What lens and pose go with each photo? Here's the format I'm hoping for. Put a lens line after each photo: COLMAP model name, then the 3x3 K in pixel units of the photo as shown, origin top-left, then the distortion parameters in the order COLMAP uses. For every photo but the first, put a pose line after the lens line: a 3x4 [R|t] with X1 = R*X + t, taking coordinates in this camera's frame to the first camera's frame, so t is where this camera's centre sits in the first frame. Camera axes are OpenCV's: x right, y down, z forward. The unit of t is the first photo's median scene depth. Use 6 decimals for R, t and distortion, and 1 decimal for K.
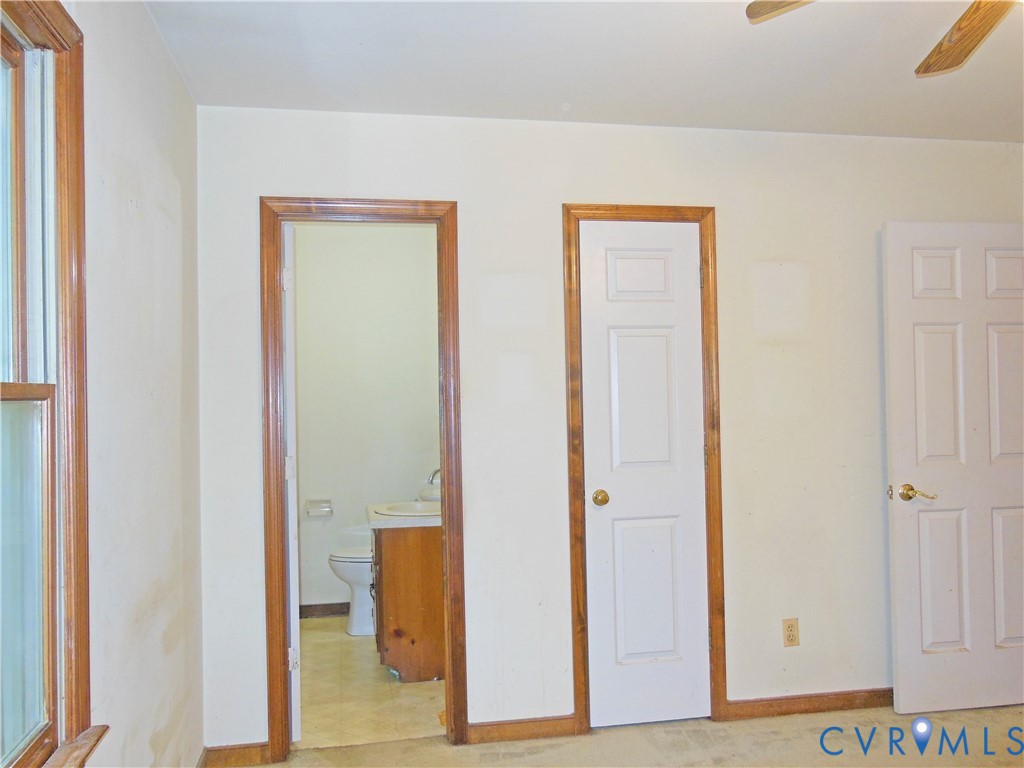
lens RADIAL K [[871.1, 0, 511.2], [0, 871.1, 378.1], [0, 0, 1]] dist [-0.005271, 0.006535]
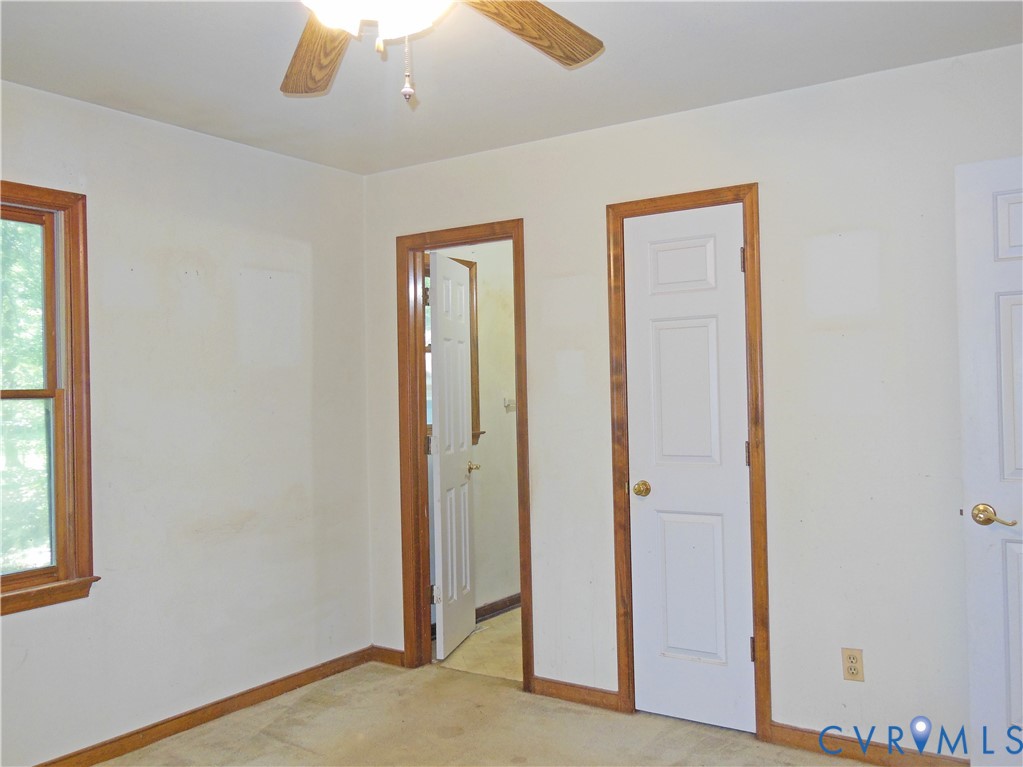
lens RADIAL K [[870.2, 0, 508.5], [0, 870.2, 388.4], [0, 0, 1]] dist [-0.005271, 0.006535]
pose [[0.723448, 0.002481, -0.690374, 0.691927], [0.016016, 0.999664, 0.020376, -0.003317], [0.690193, -0.025798, 0.723166, 0.157314]]
